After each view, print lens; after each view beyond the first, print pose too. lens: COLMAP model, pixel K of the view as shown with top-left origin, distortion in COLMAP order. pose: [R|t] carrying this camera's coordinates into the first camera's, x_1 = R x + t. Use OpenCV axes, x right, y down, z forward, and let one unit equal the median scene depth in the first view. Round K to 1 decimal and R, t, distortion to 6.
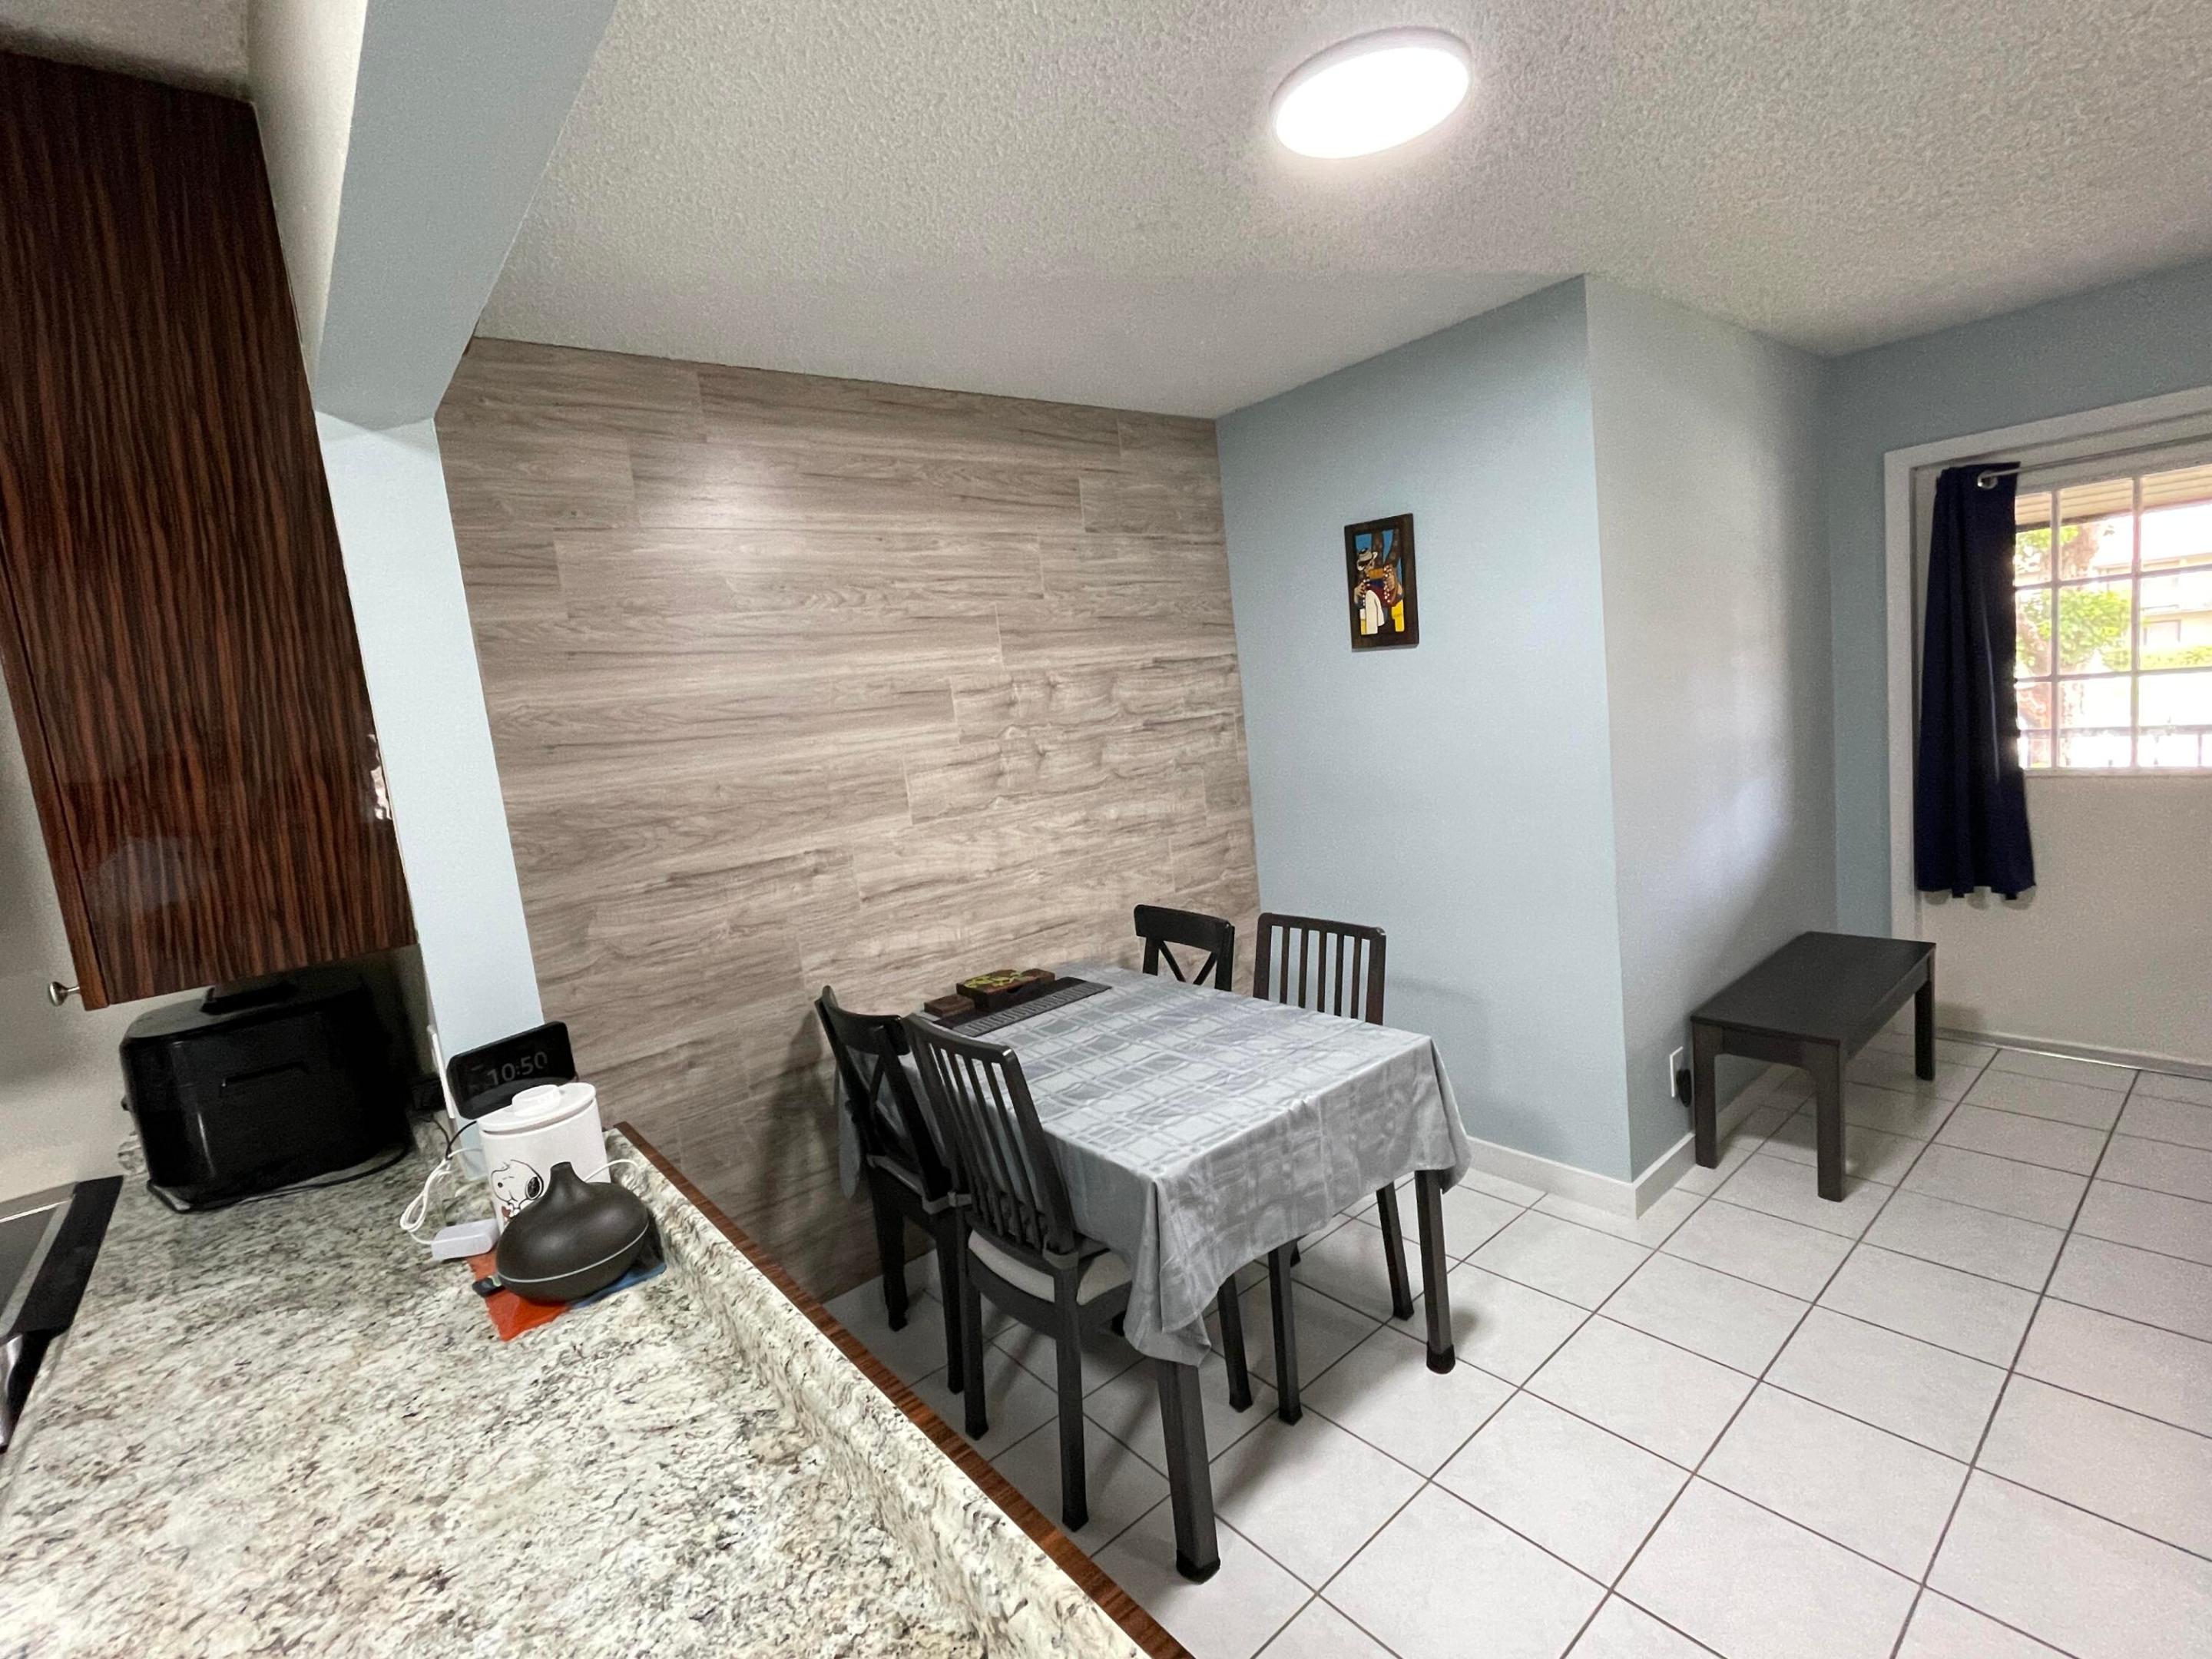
lens RADIAL K [[1018.0, 0, 1105.3], [0, 1018.0, 816.5], [0, 0, 1]] dist [-0.001011, -0.001024]
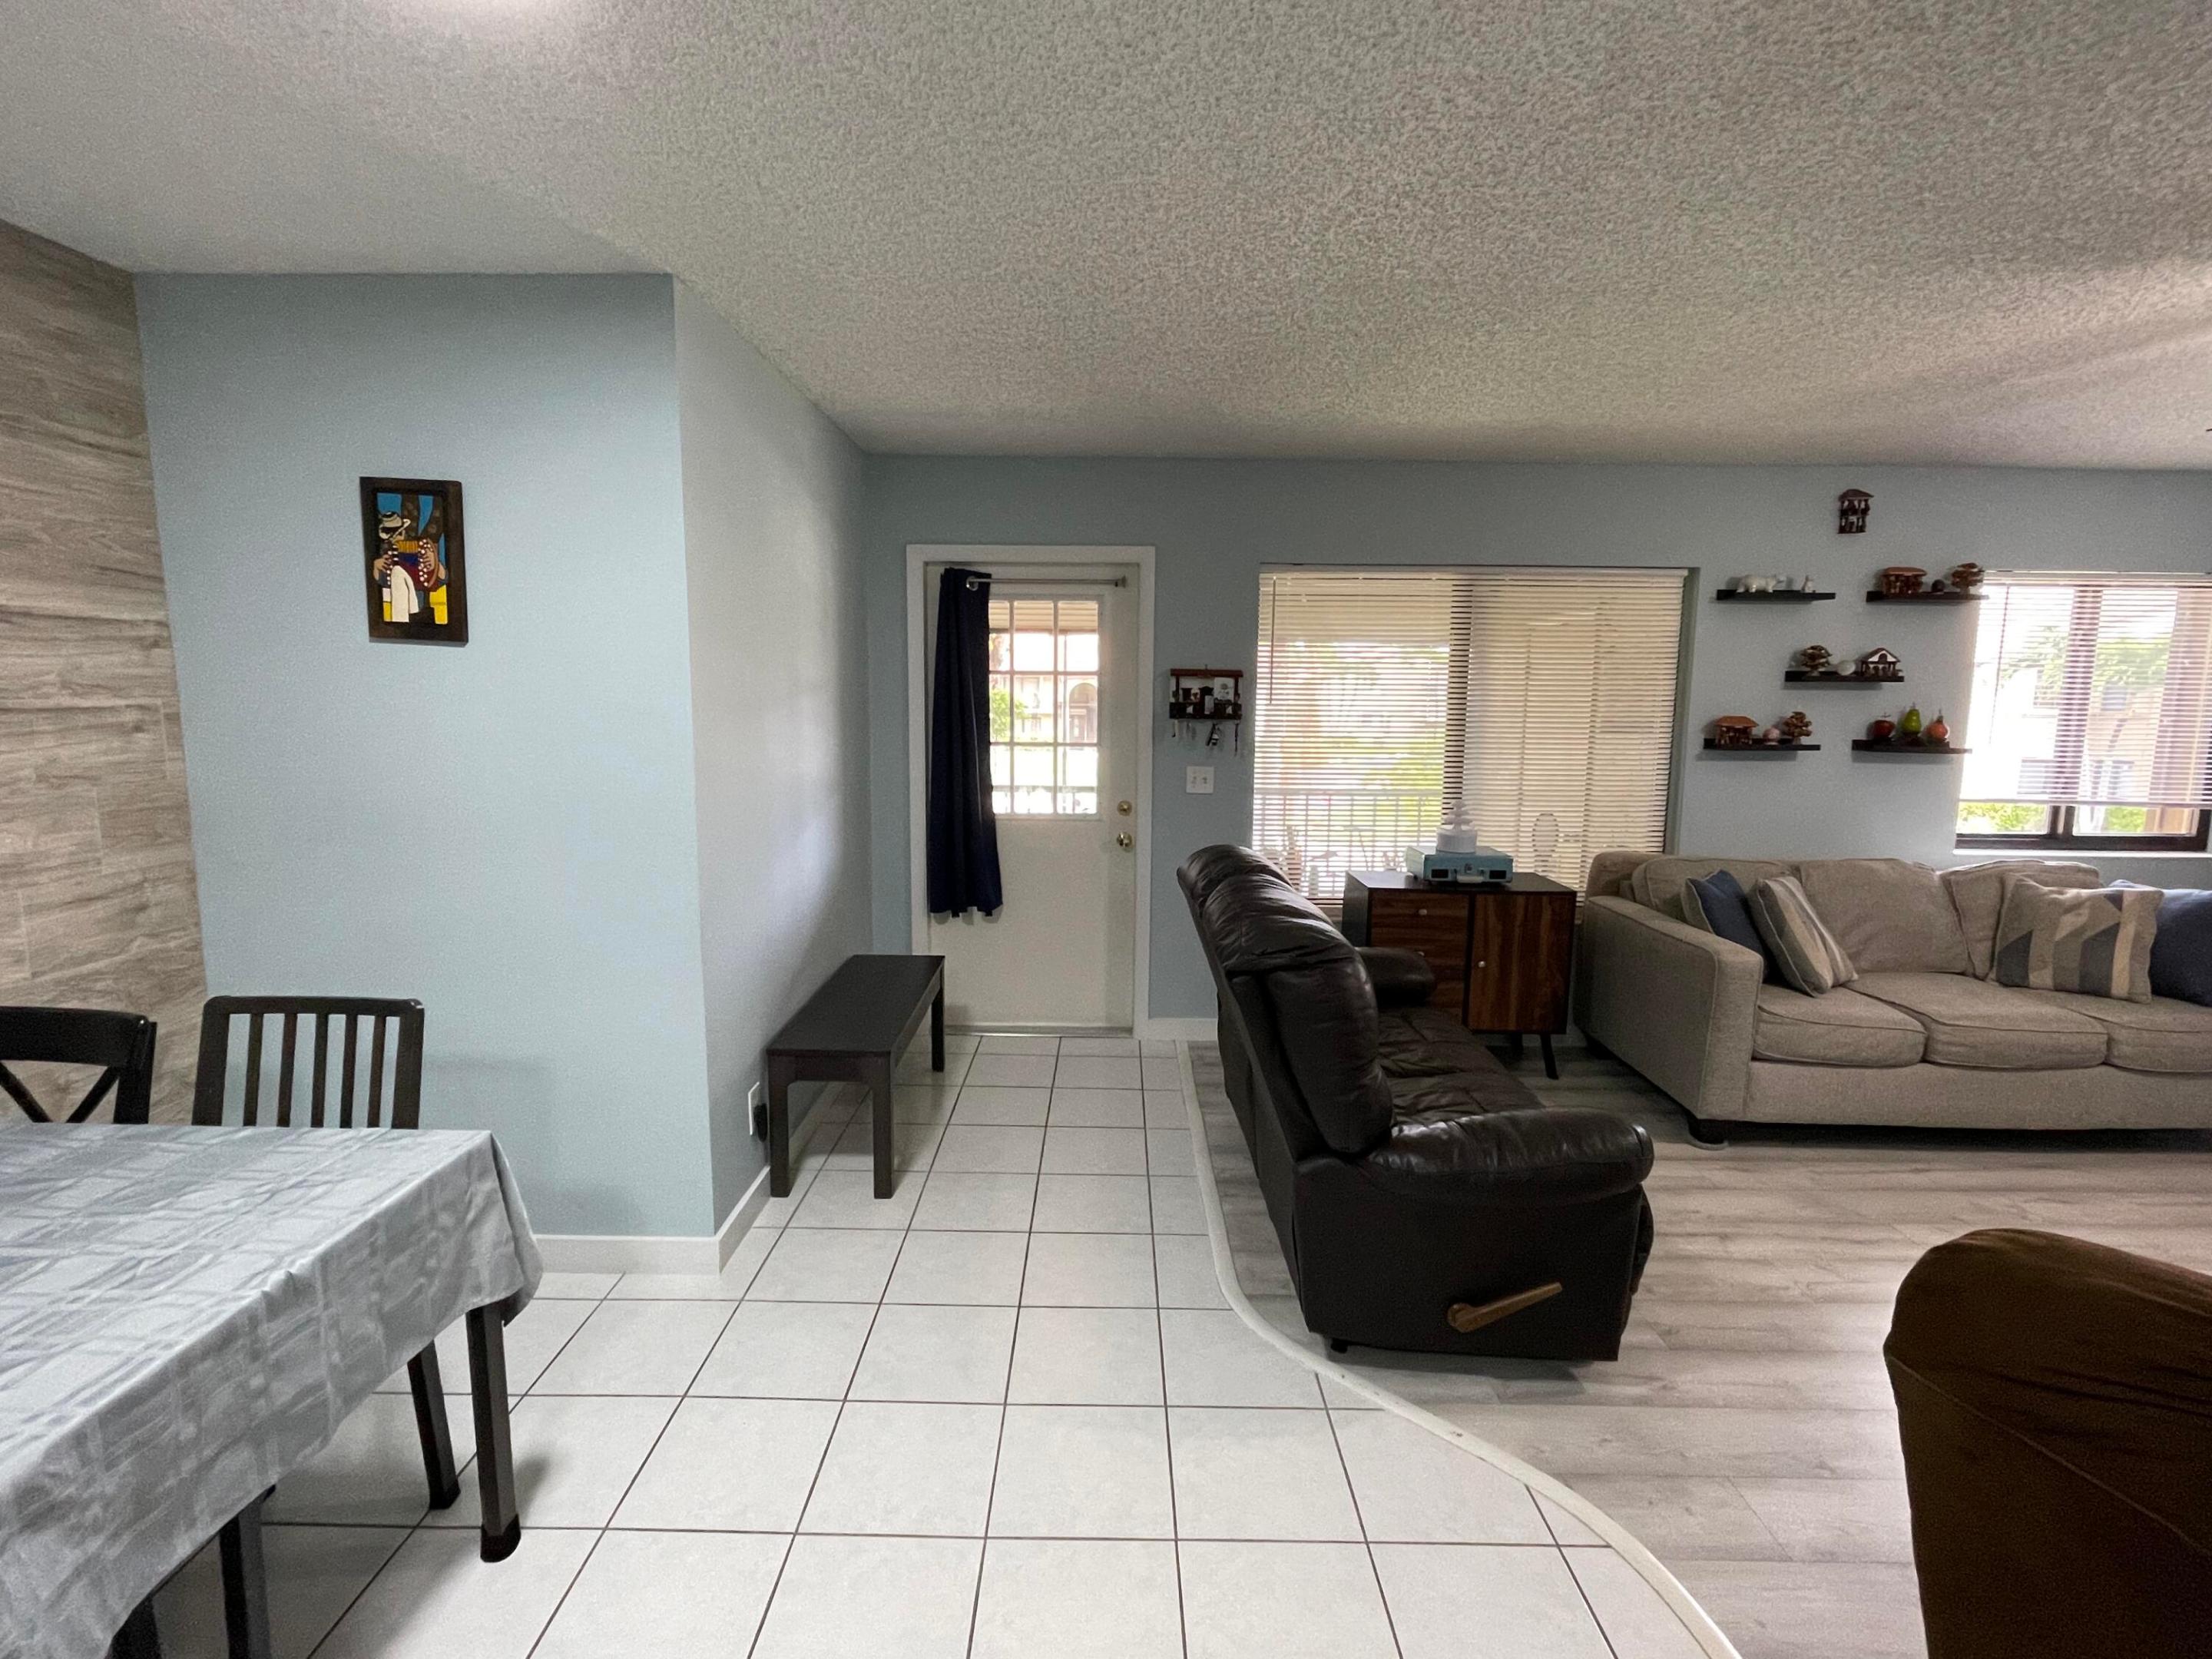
lens RADIAL K [[1018.0, 0, 1105.3], [0, 1018.0, 816.5], [0, 0, 1]] dist [-0.001011, -0.001024]
pose [[0.639781, 0.018164, 0.768342, 0.012095], [0.014251, 0.999268, -0.035490, 0.006495], [-0.768425, 0.033655, 0.639054, 0.102677]]
